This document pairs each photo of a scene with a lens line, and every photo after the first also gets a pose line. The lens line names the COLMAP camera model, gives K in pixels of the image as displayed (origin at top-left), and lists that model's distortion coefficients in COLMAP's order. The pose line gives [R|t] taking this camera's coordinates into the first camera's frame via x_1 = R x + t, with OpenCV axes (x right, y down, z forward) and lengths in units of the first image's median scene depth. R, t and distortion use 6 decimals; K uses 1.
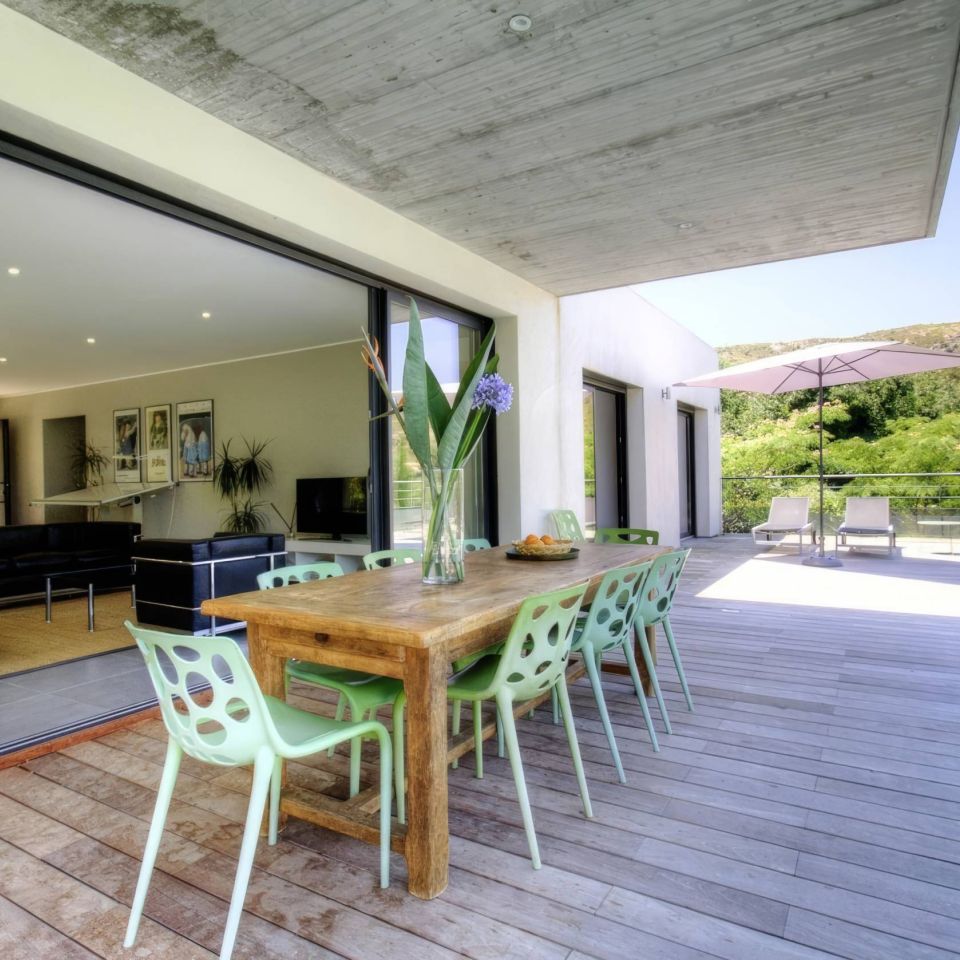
lens RADIAL K [[780.5, 0, 520.8], [0, 780.5, 481.4], [0, 0, 1]] dist [-0.014598, -0.009842]
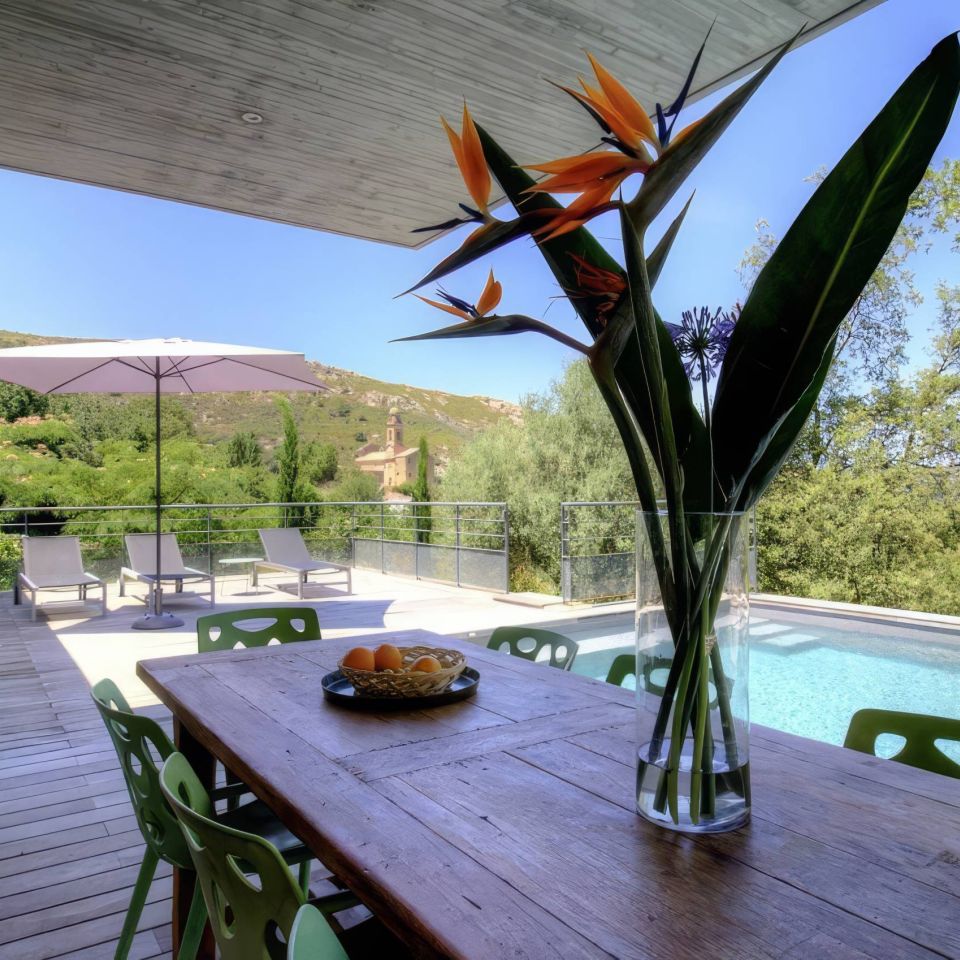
lens RADIAL K [[780.5, 0, 520.8], [0, 780.5, 481.4], [0, 0, 1]] dist [-0.014598, -0.009842]
pose [[0.360358, 0.021524, 0.932566, -0.255482], [0.010352, 0.999580, -0.027071, -0.014021], [-0.932757, 0.019409, 0.359984, 0.514709]]
